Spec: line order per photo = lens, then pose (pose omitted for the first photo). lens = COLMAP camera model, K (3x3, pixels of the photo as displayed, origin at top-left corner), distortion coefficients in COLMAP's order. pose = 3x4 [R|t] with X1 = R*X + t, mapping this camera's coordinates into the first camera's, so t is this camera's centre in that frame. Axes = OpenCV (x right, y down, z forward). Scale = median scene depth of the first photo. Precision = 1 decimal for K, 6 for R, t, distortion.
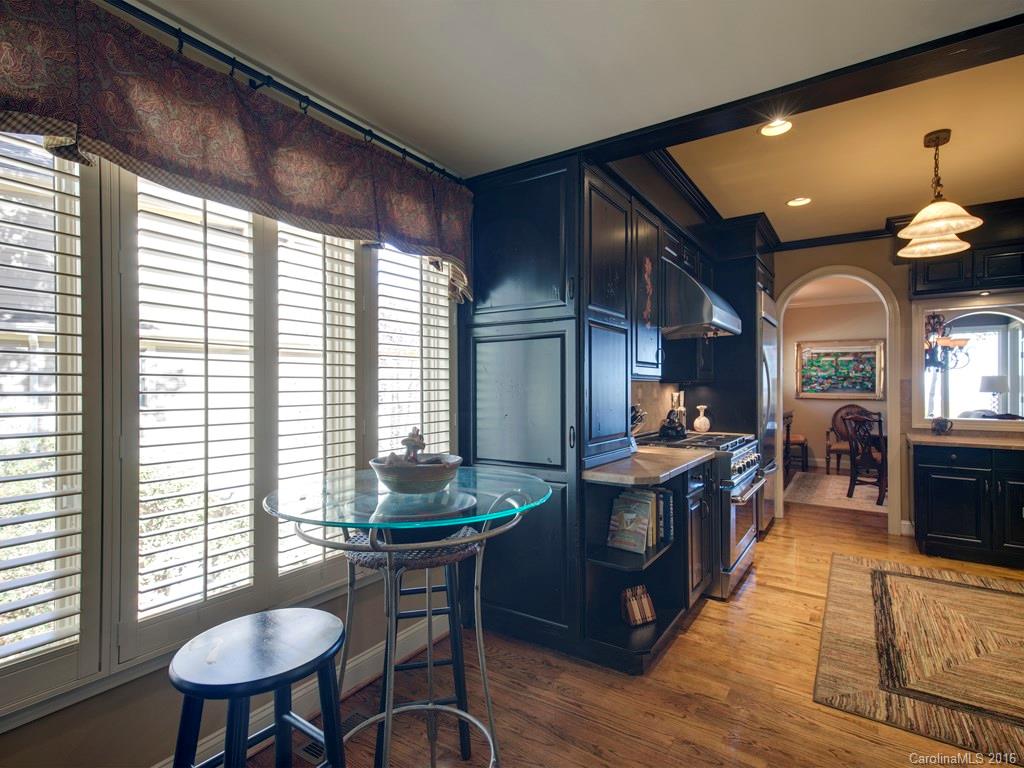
lens RADIAL K [[503.9, 0, 526.9], [0, 503.9, 386.9], [0, 0, 1]] dist [0.025229, -0.001043]
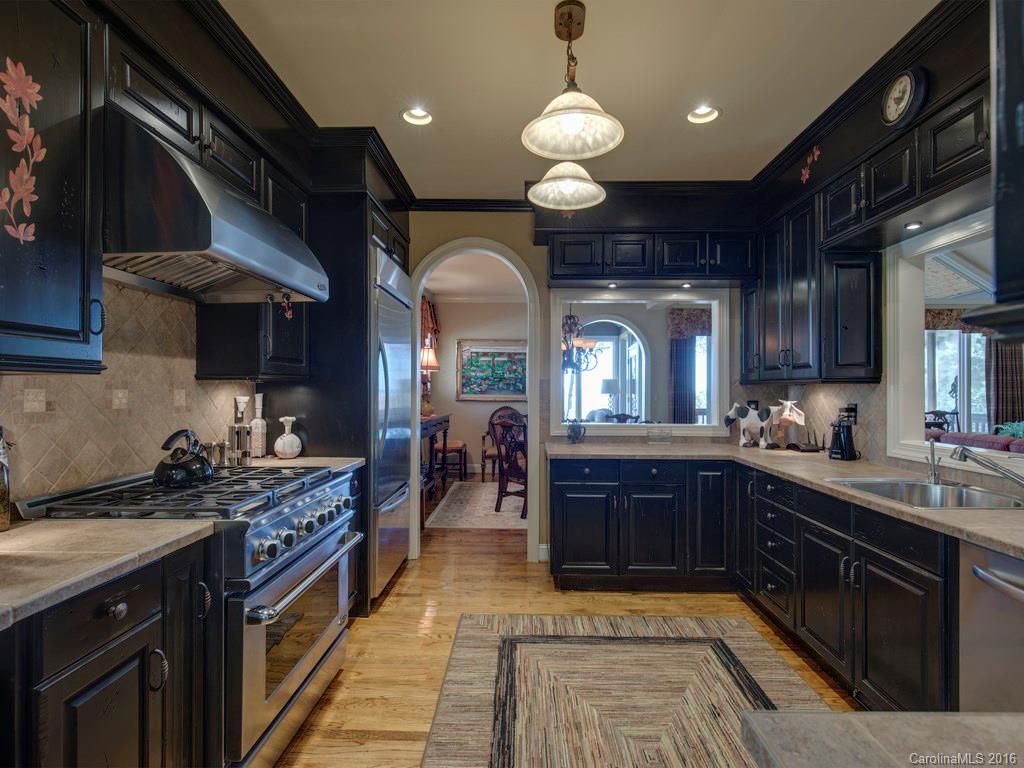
lens RADIAL K [[503.9, 0, 526.9], [0, 503.9, 386.9], [0, 0, 1]] dist [0.025229, -0.001043]
pose [[0.834869, 0.004993, 0.550425, 0.229753], [-0.003664, 0.999987, -0.003513, 0.000887], [-0.550436, 0.000916, 0.834877, 0.283028]]
